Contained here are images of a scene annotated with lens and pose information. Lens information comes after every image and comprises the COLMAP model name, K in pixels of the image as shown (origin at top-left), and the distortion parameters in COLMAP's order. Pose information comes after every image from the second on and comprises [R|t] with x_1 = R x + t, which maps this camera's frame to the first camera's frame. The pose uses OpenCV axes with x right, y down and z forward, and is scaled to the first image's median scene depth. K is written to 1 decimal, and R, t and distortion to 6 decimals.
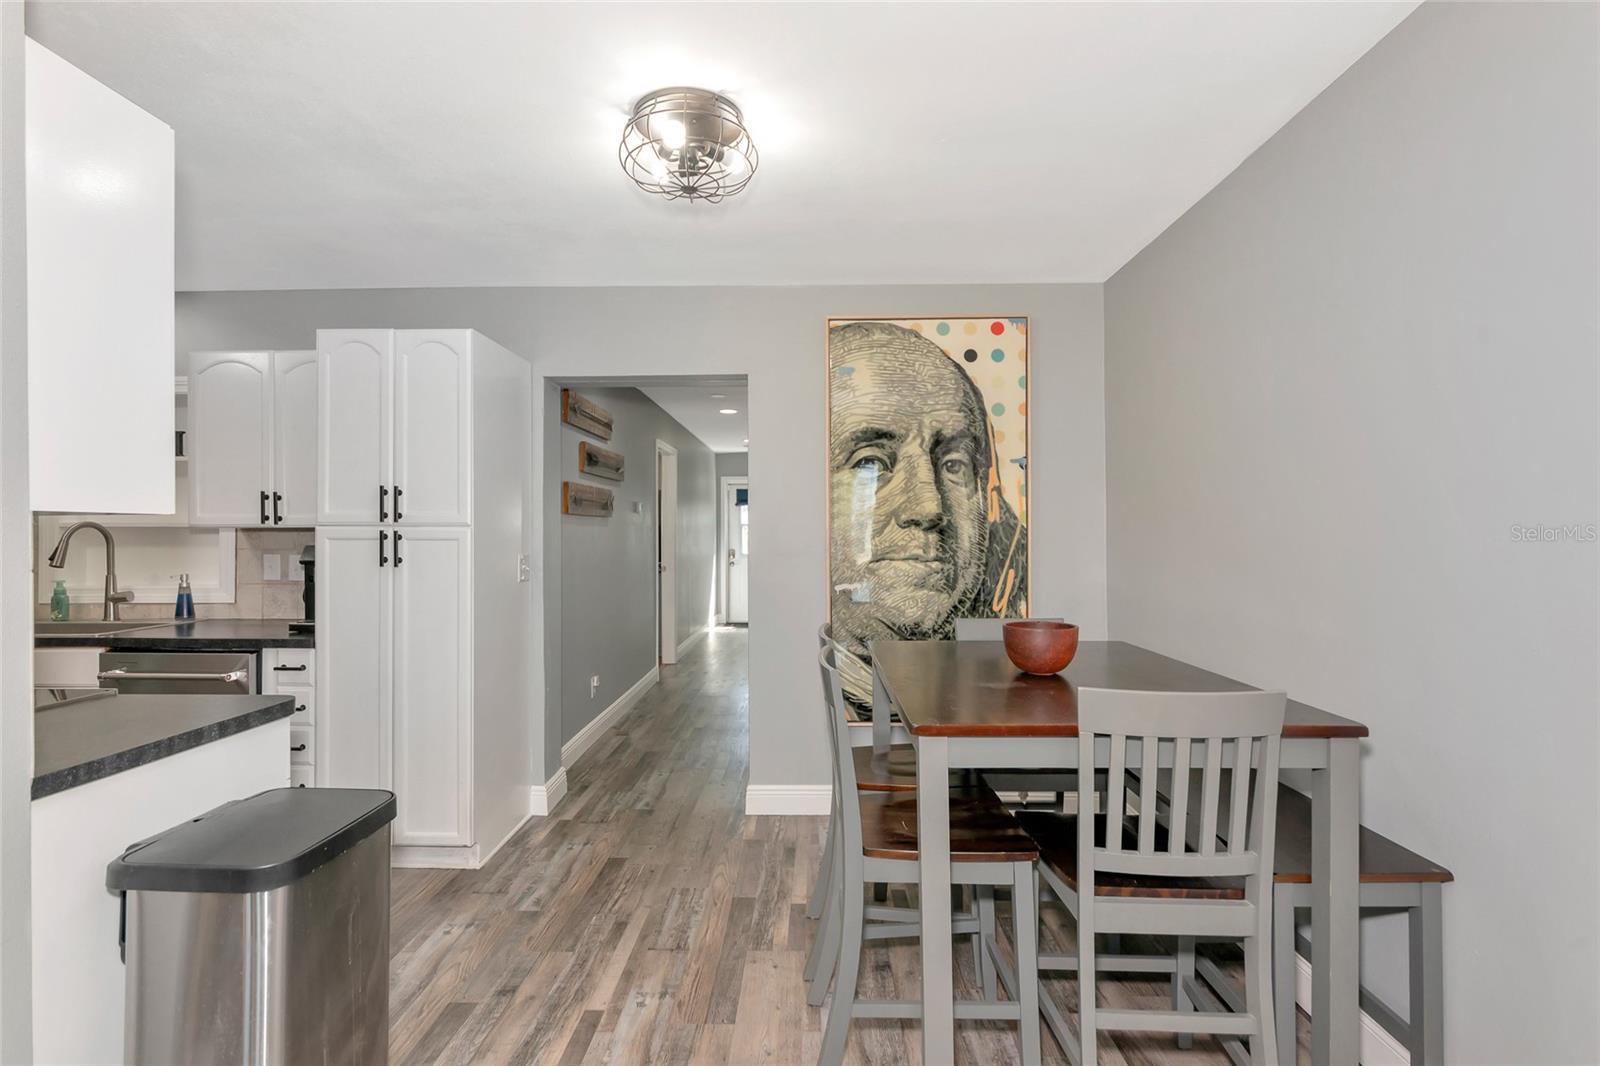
lens RADIAL K [[735.1, 0, 797.9], [0, 735.1, 532.8], [0, 0, 1]] dist [-0.021348, 0.000666]
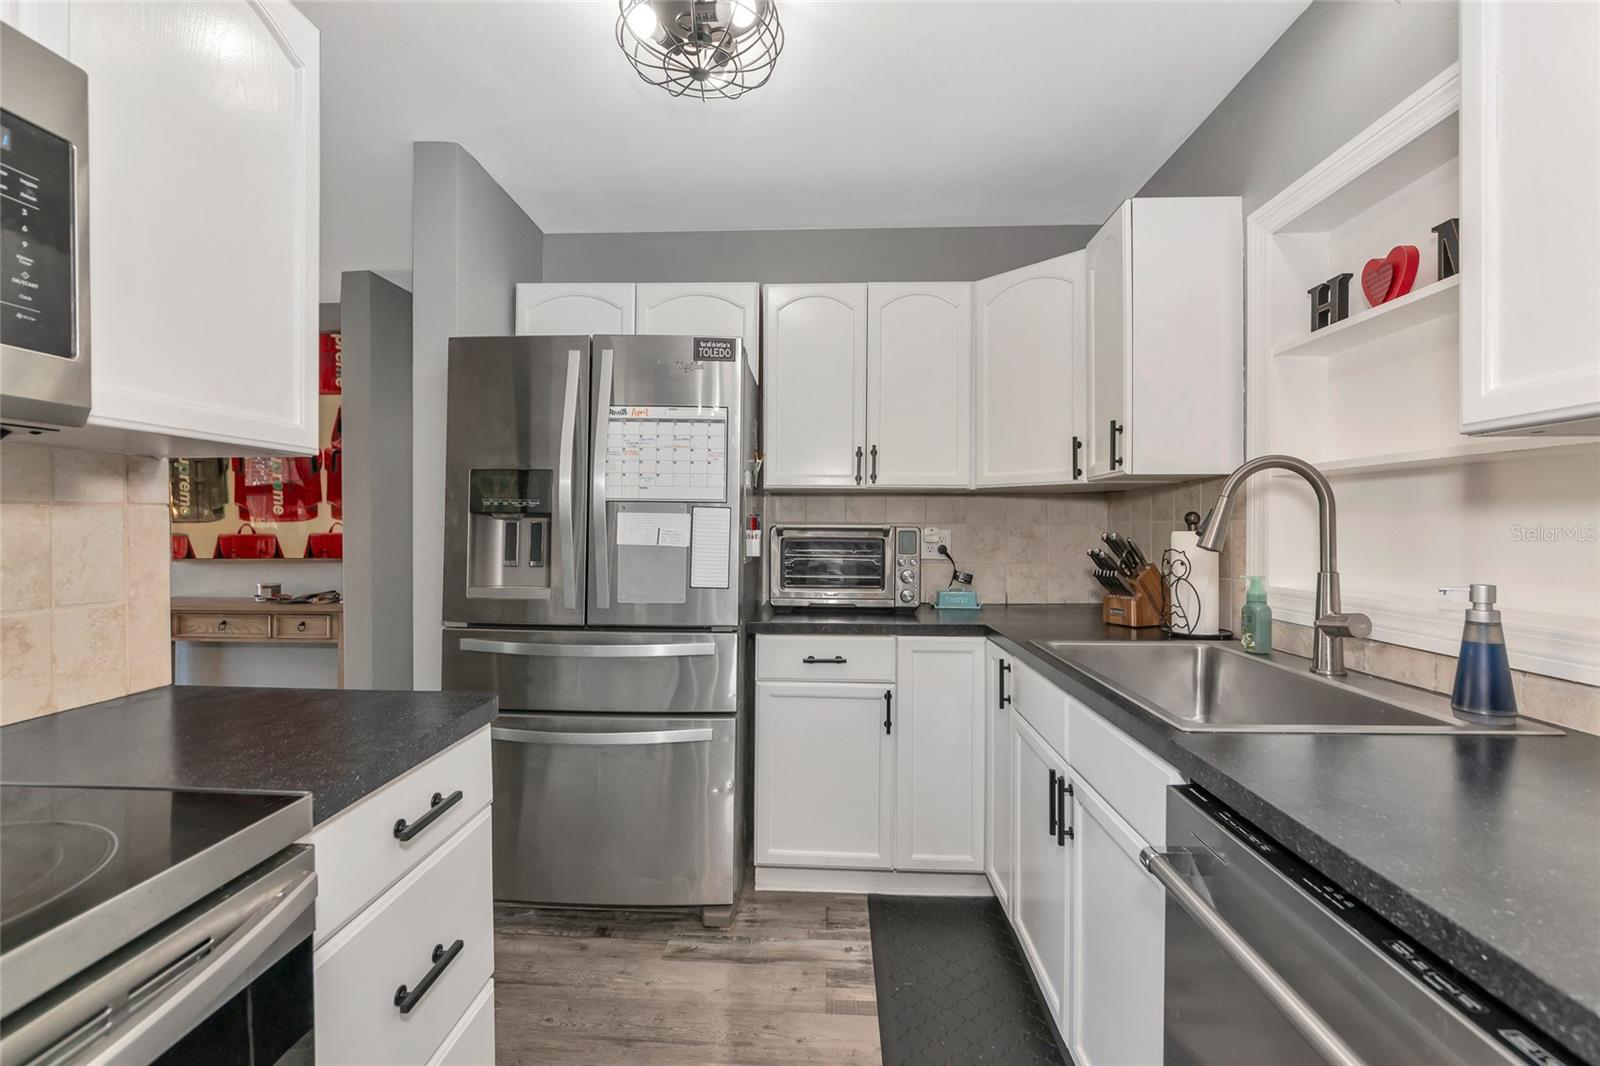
lens RADIAL K [[706.3, 0, 822.4], [0, 706.3, 526.3], [0, 0, 1]] dist [0.001174, -0.002060]
pose [[-0.000746, 0.005455, -0.999985, -0.509846], [-0.002856, 0.999981, 0.005457, 0.028148], [0.999996, 0.002860, -0.000730, 0.684128]]
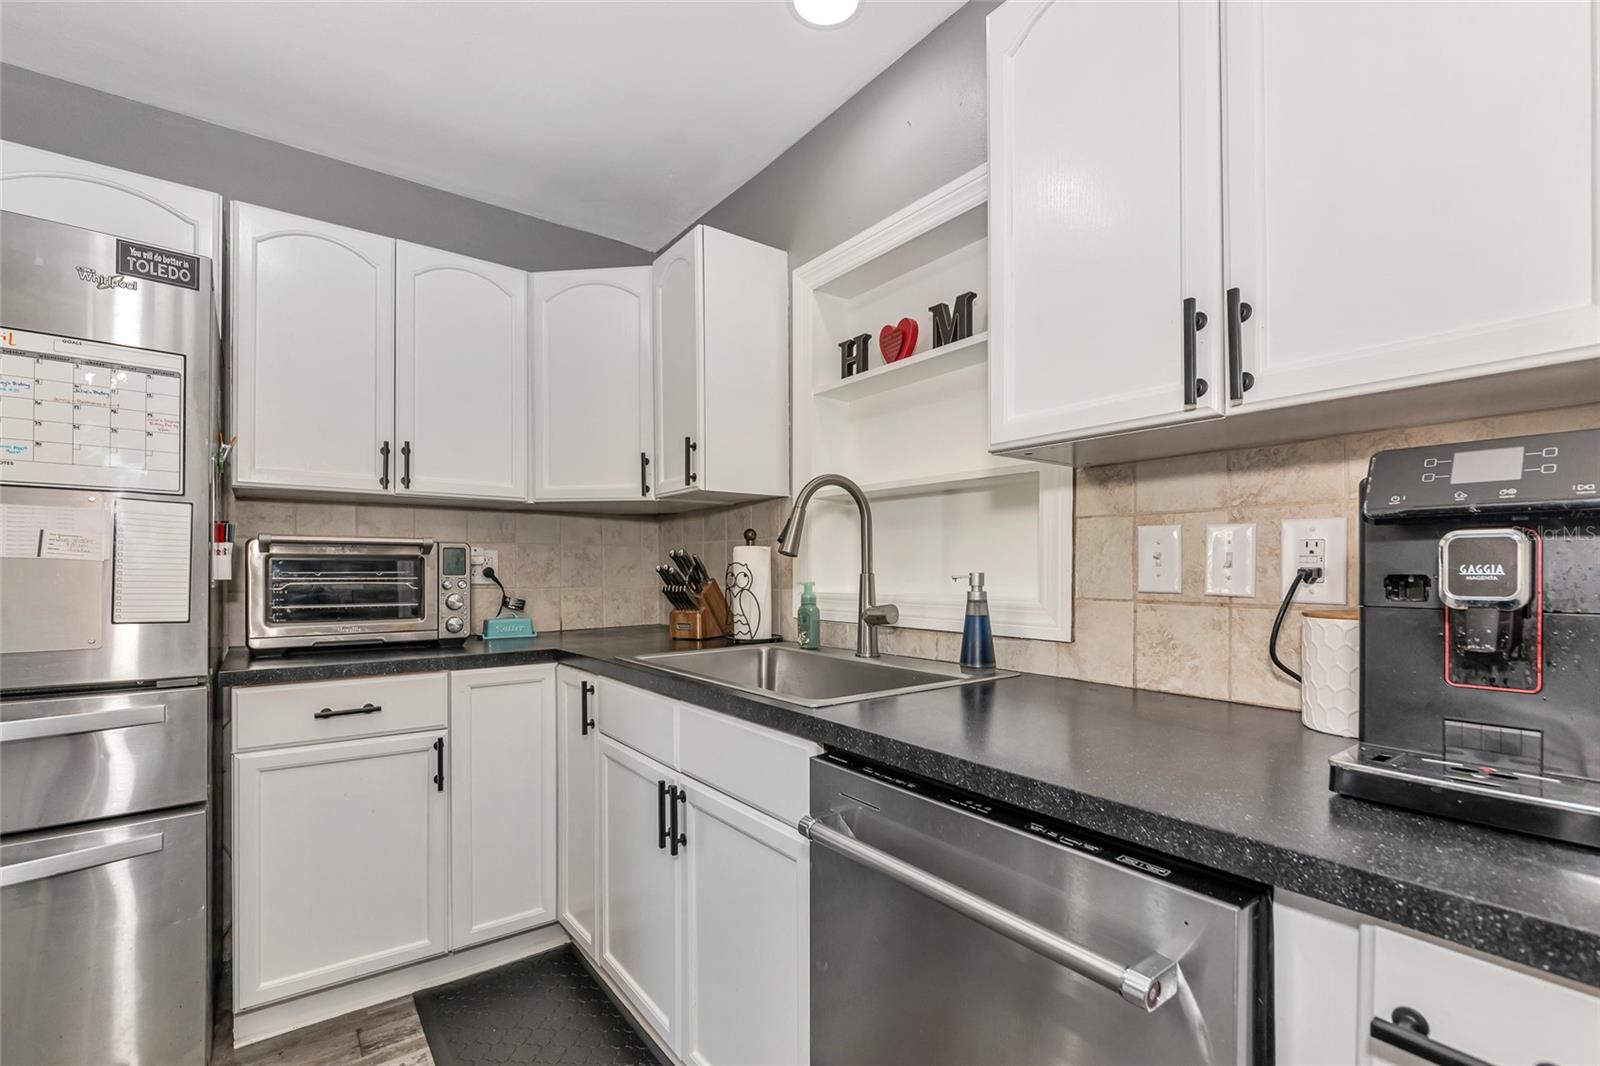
lens RADIAL K [[706.3, 0, 828.8], [0, 706.3, 568.0], [0, 0, 1]] dist [0.001174, -0.002060]
pose [[0.636394, 0.003304, -0.771357, -0.554864], [0.004942, 0.999953, 0.008360, 0.049704], [0.771348, -0.009132, 0.636348, 0.634246]]
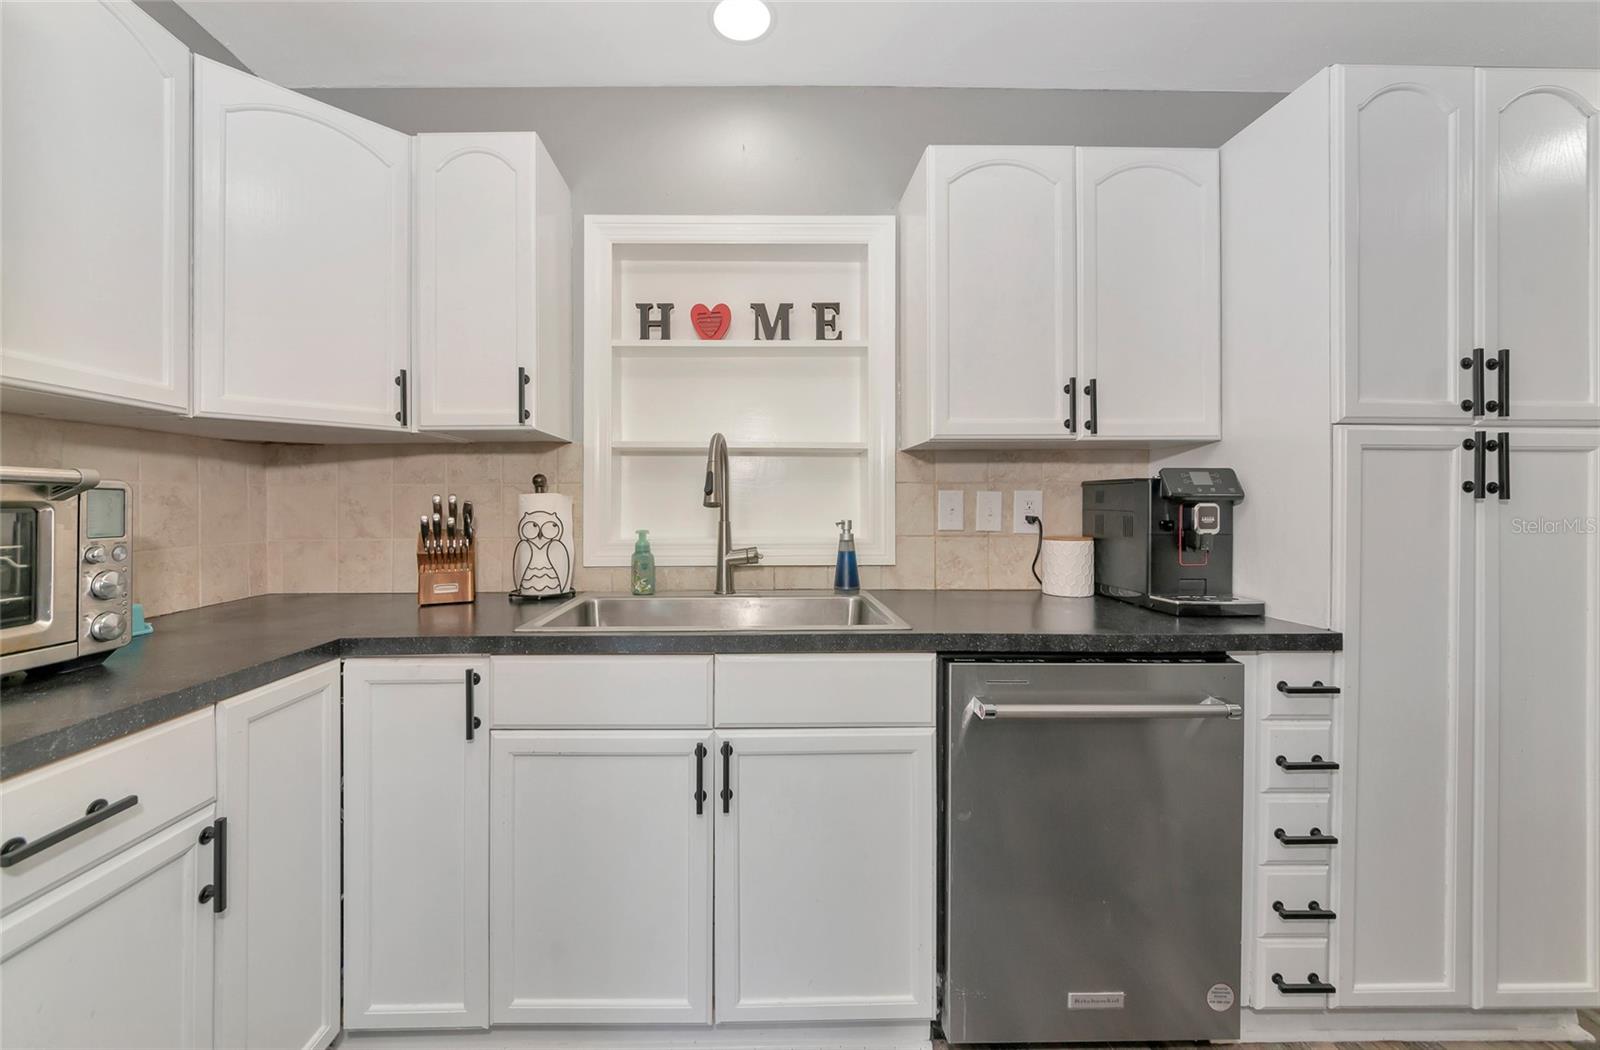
lens RADIAL K [[582.0, 0, 814.1], [0, 582.0, 498.5], [0, 0, 1]] dist [-0.006733, -0.000265]
pose [[0.999343, 0.003643, 0.036056, -0.894409], [-0.003407, 0.999972, -0.006625, 0.041556], [-0.036079, 0.006497, 0.999328, 0.487493]]
